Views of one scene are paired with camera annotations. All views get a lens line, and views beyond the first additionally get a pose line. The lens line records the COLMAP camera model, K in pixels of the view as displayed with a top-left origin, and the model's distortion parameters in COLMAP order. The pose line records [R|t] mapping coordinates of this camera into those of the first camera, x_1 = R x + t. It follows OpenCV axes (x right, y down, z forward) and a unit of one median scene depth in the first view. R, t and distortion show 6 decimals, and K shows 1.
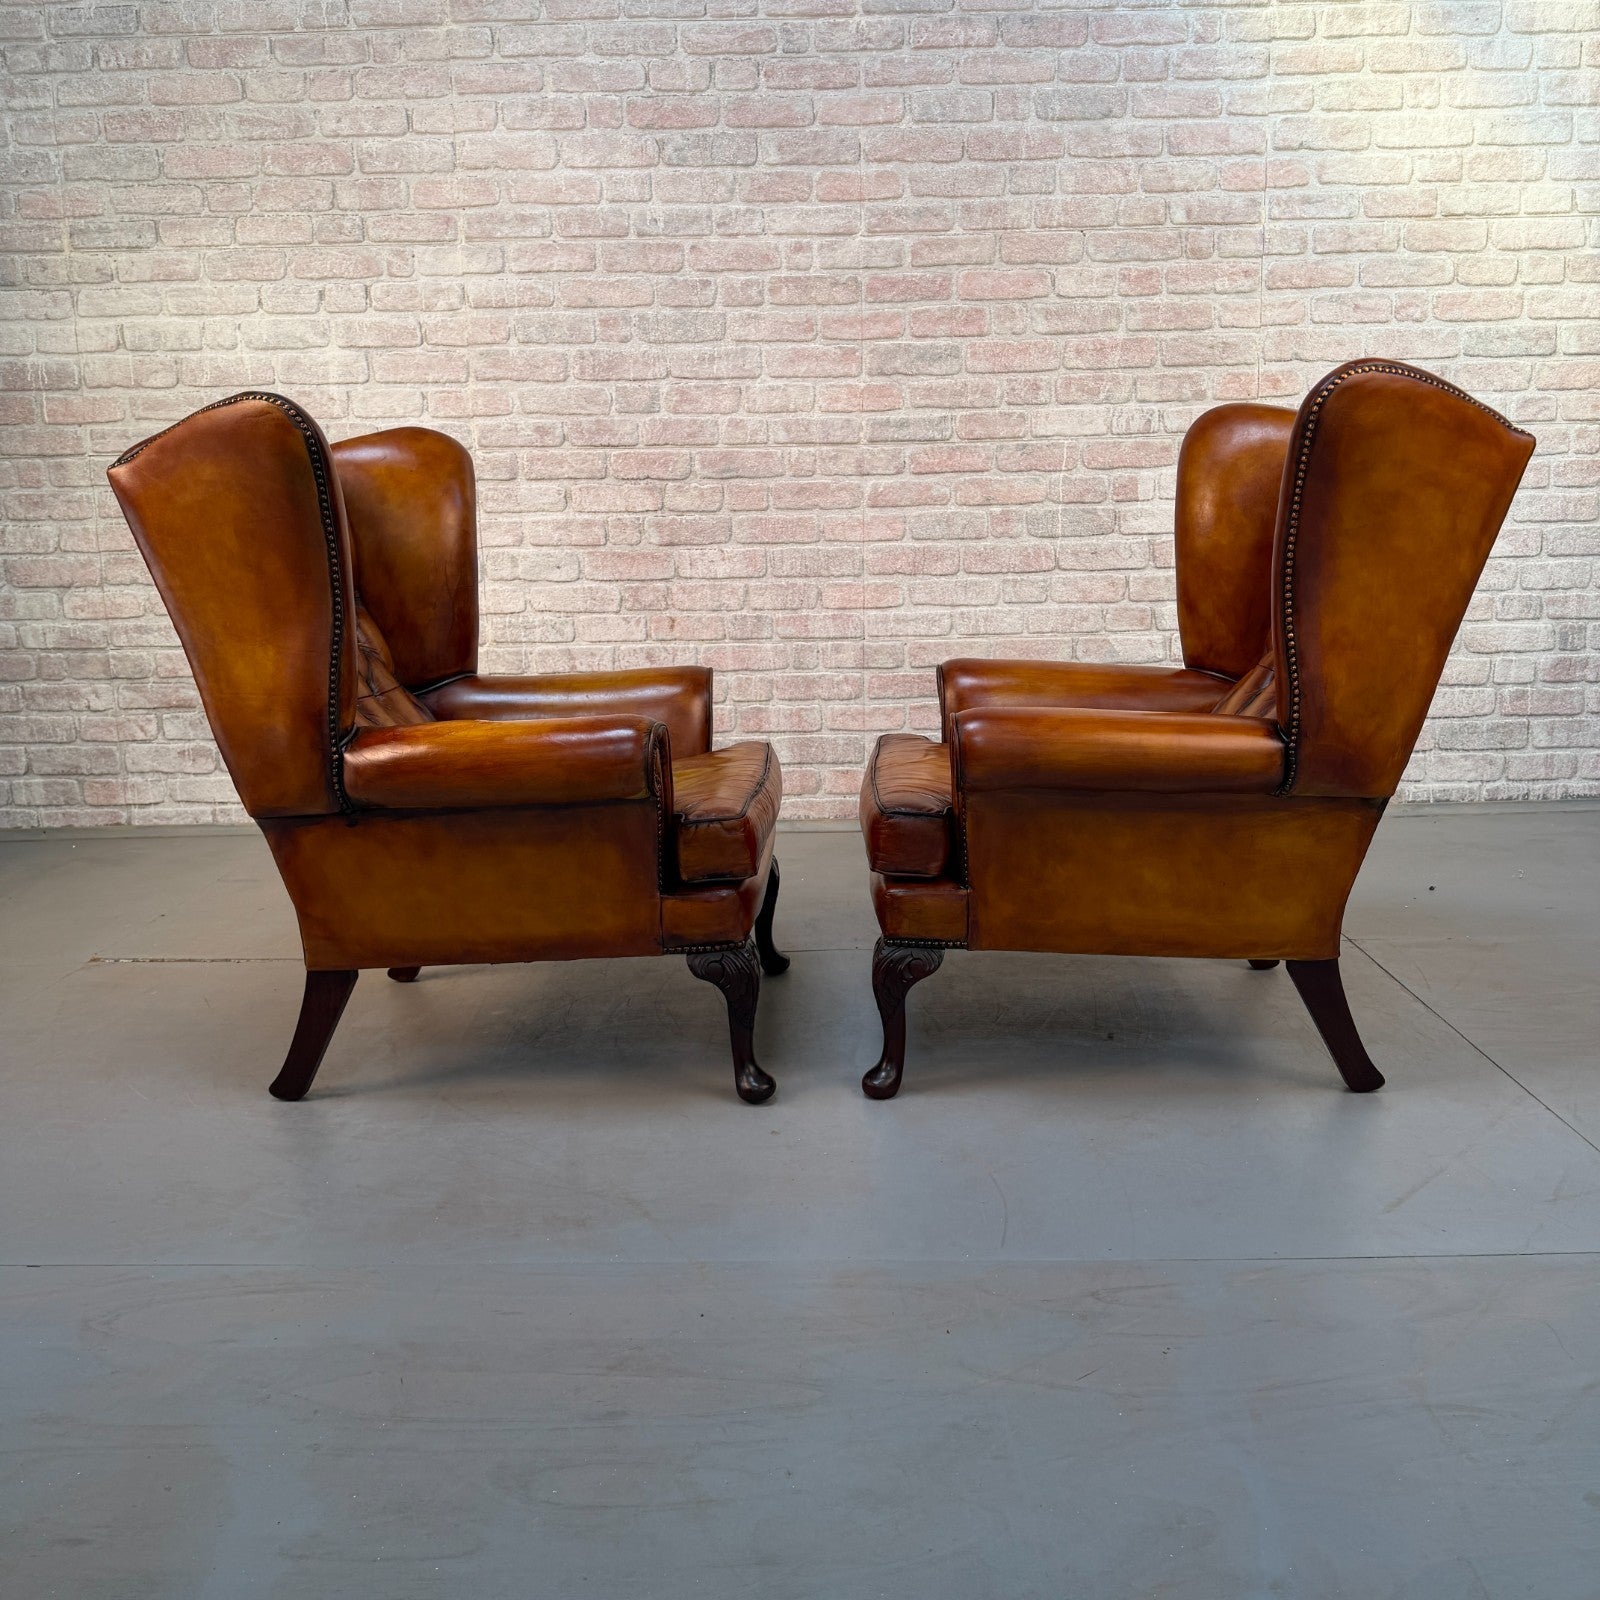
lens RADIAL K [[1514.7, 0, 803.7], [0, 1514.7, 806.9], [0, 0, 1]] dist [0.170710, -0.365983]
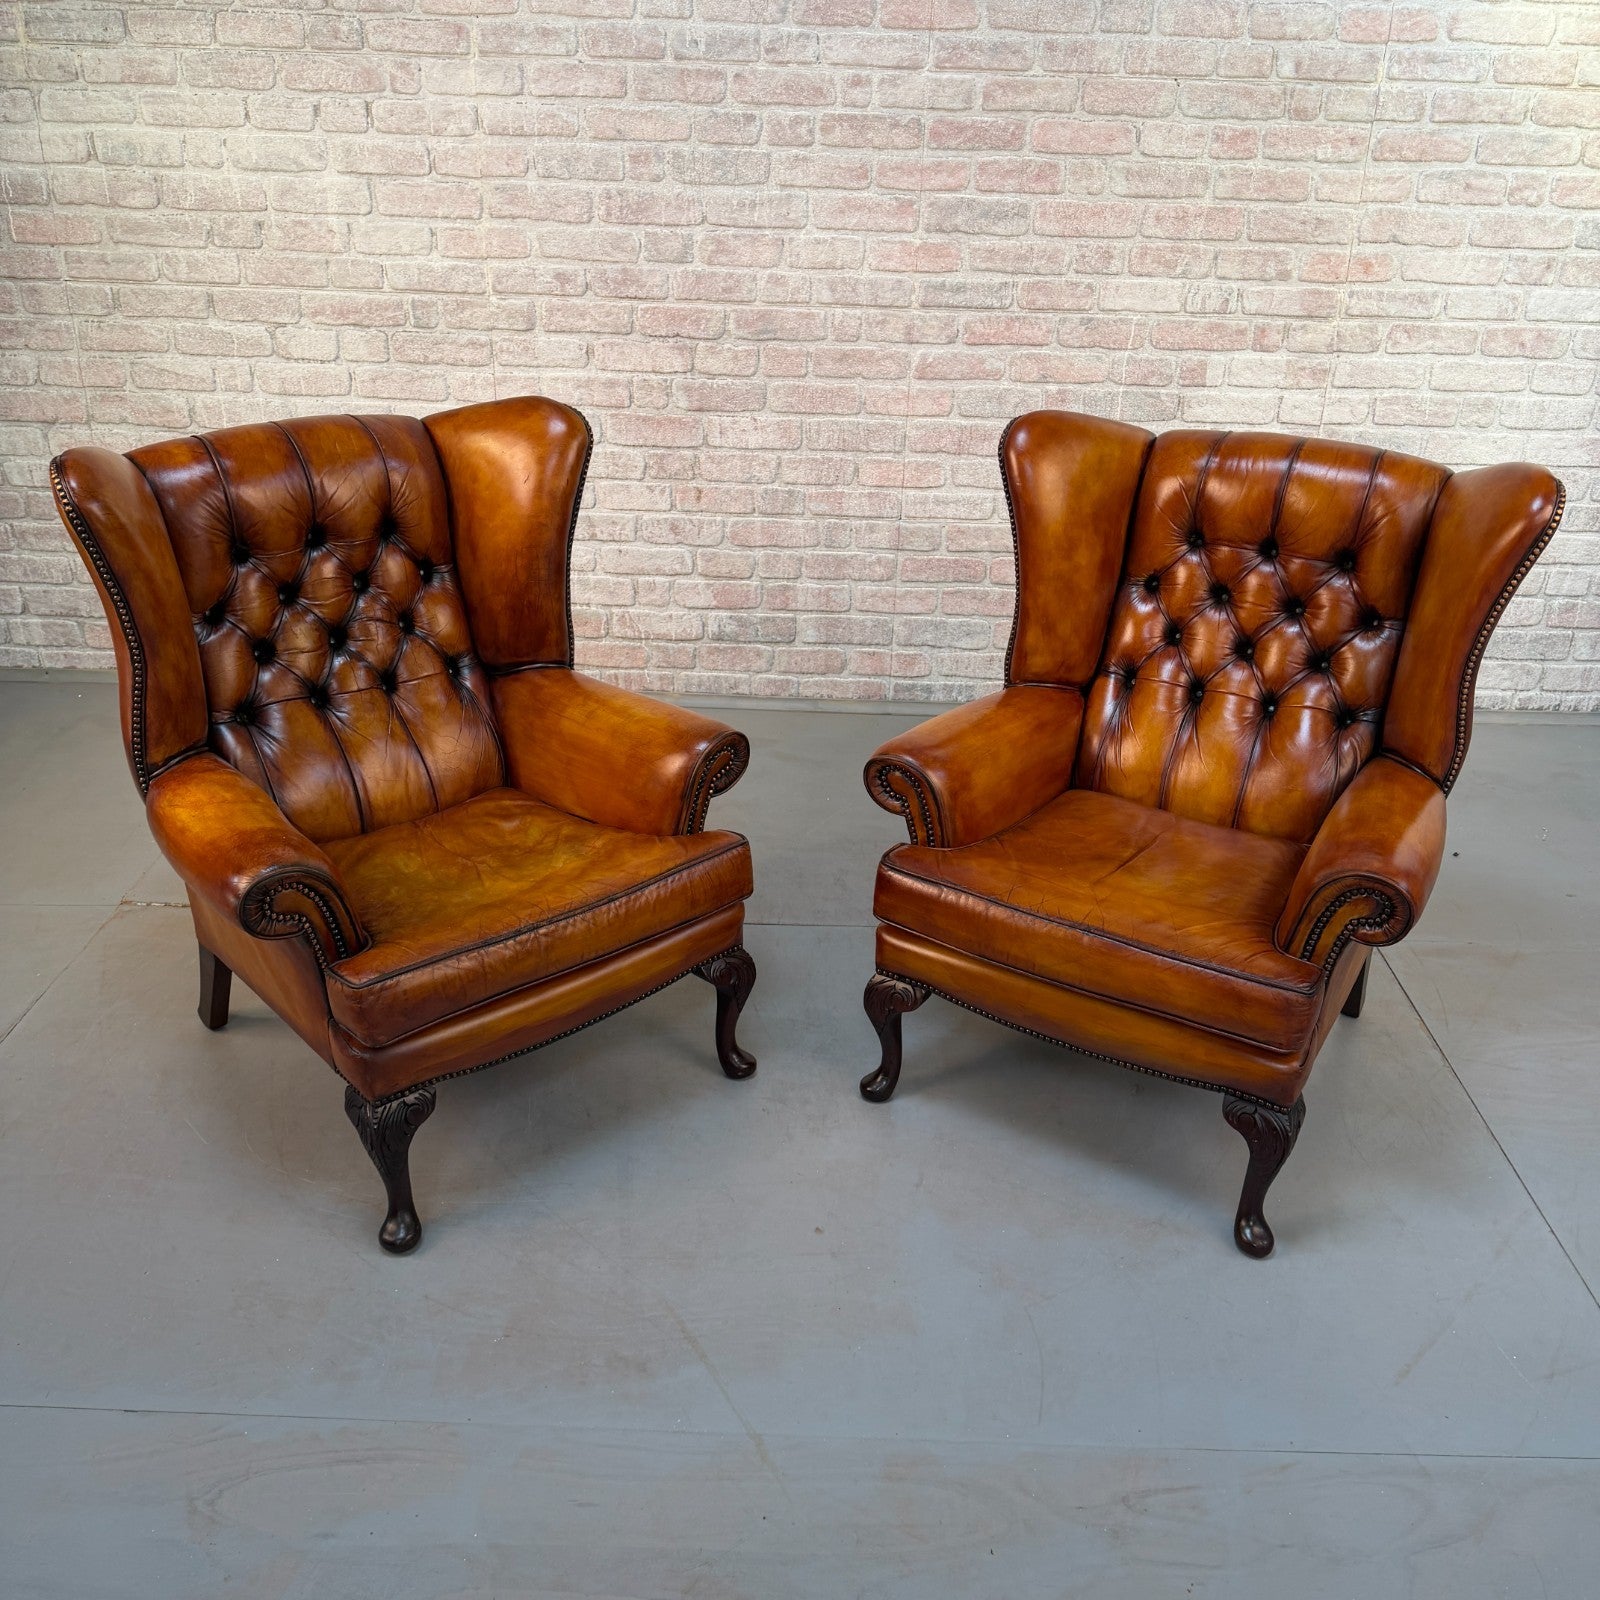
lens RADIAL K [[1516.4, 0, 807.0], [0, 1516.4, 814.6], [0, 0, 1]] dist [0.151728, -0.323142]
pose [[0.998840, 0.041541, 0.024349, -0.035438], [-0.046445, 0.964590, 0.259632, -0.183551], [-0.012701, -0.260462, 0.965401, 0.034846]]
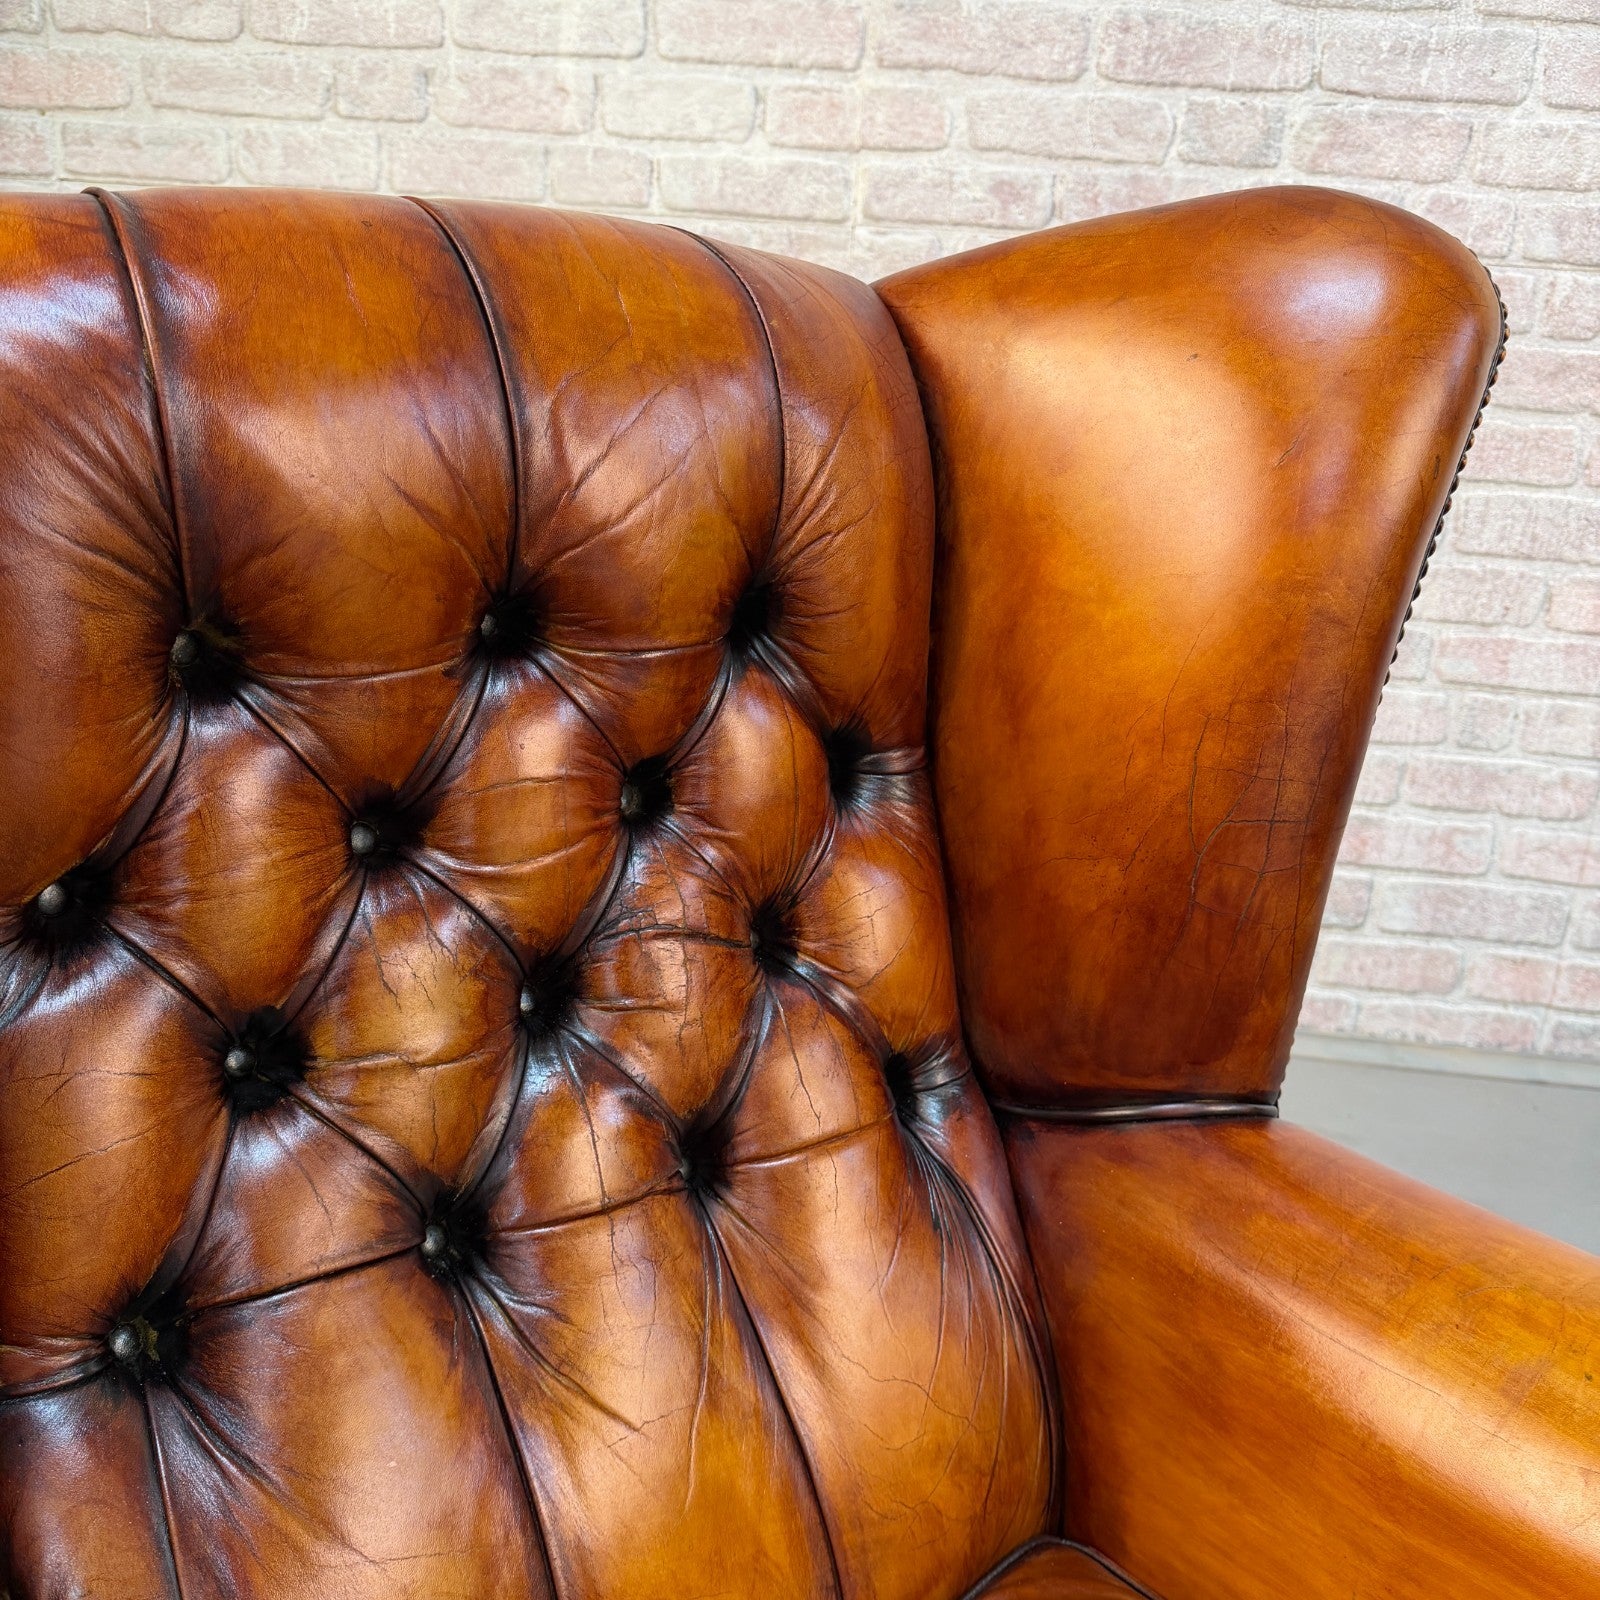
lens RADIAL K [[1538.3, 0, 786.4], [0, 1538.3, 800.0], [0, 0, 1]] dist [-0.000262, -0.018176]
pose [[0.992393, 0.104351, -0.065319, -0.188307], [-0.094721, 0.986128, 0.136308, -0.125008], [0.078636, -0.129084, 0.988511, 0.527640]]
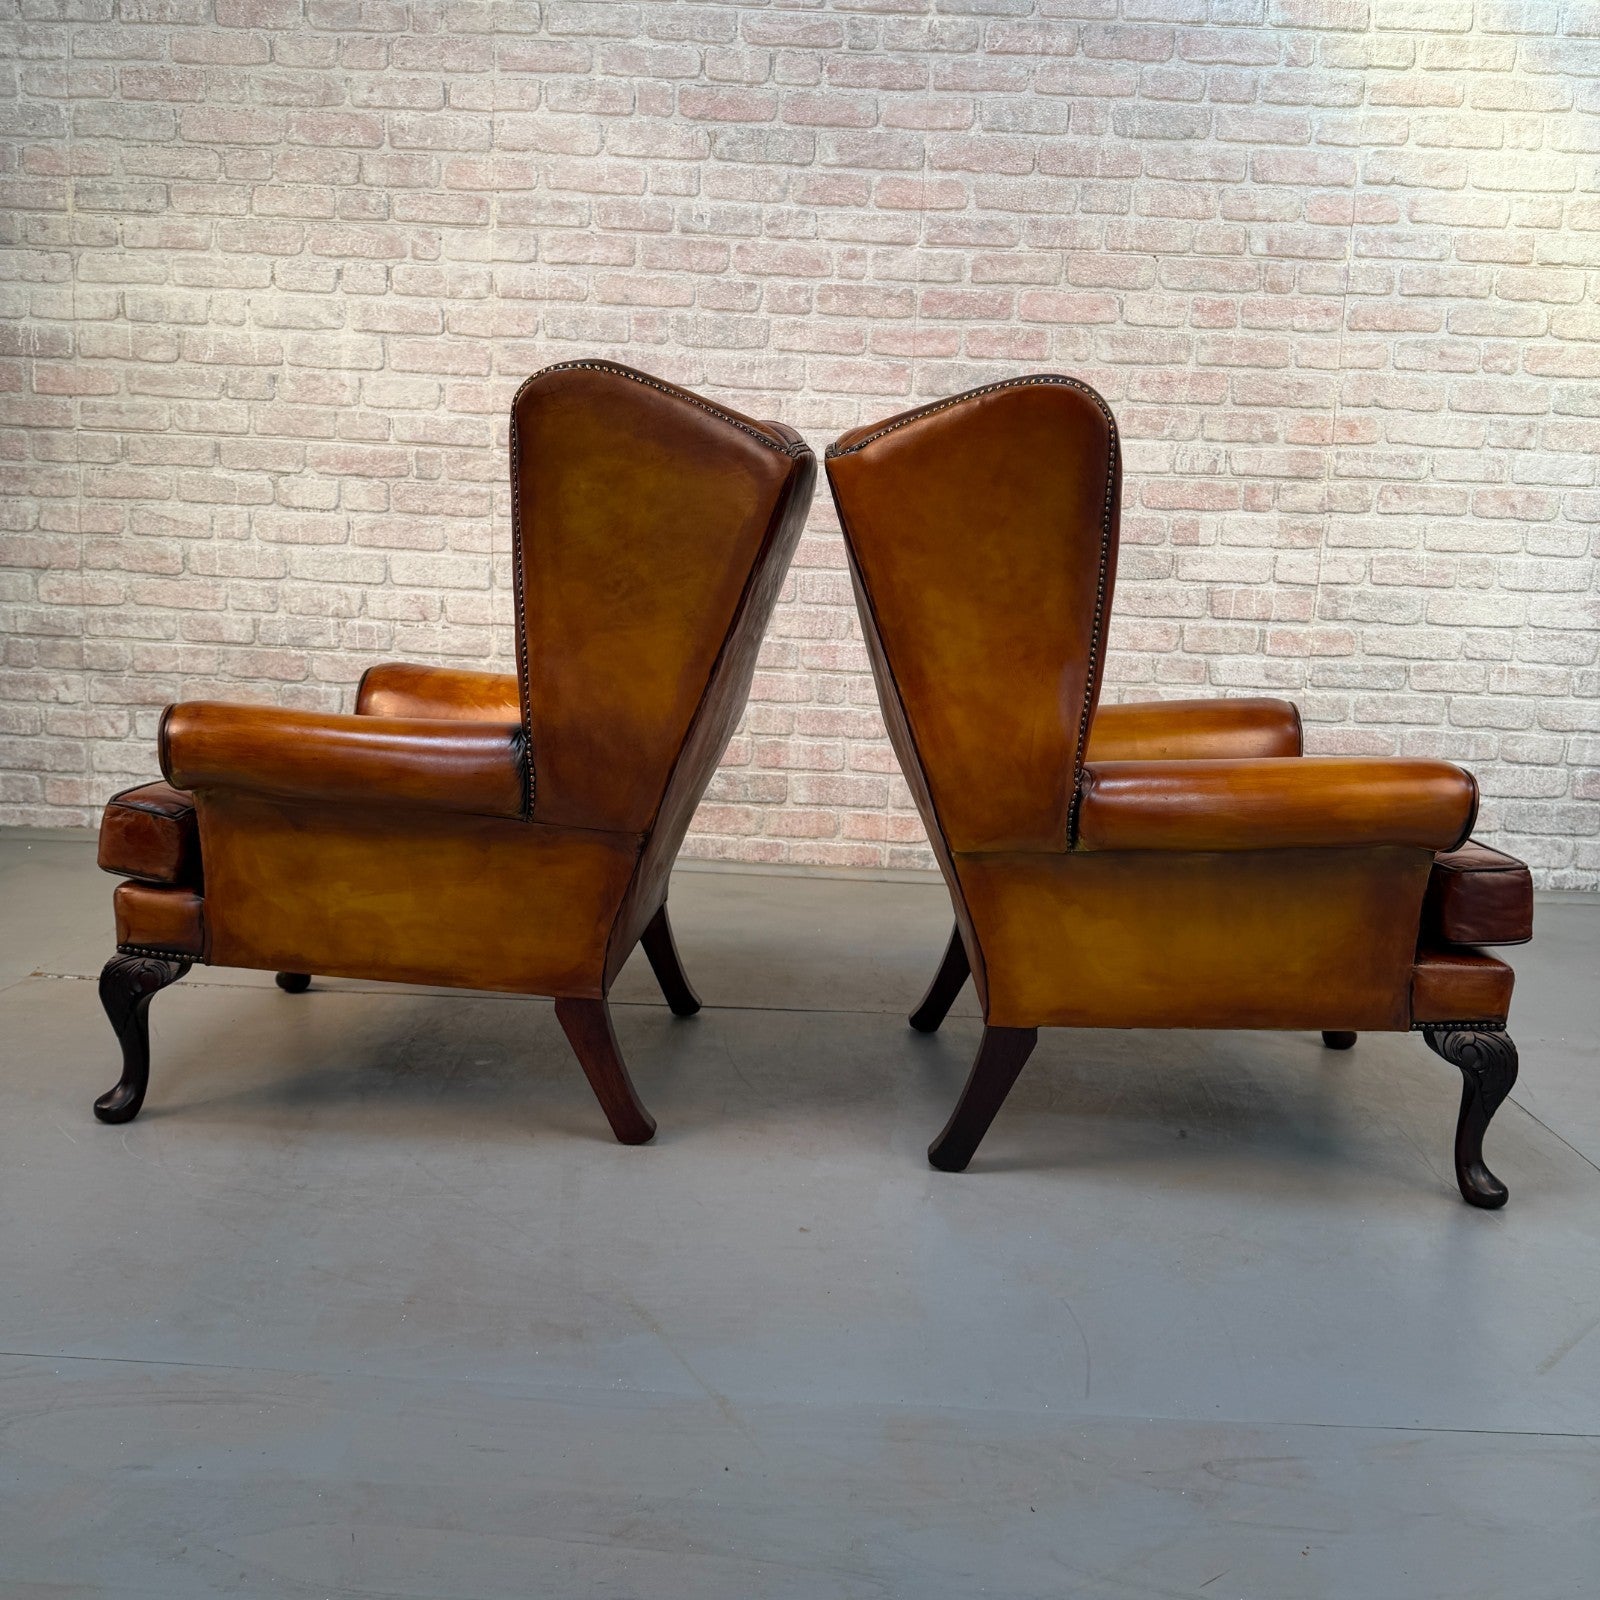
lens RADIAL K [[1517.8, 0, 793.2], [0, 1517.8, 800.5], [0, 0, 1]] dist [0.148363, -0.312829]
pose [[0.998187, 0.059927, 0.005607, -0.024237], [-0.059695, 0.997598, -0.035136, 0.002794], [-0.007699, 0.034737, 0.999367, 0.075200]]
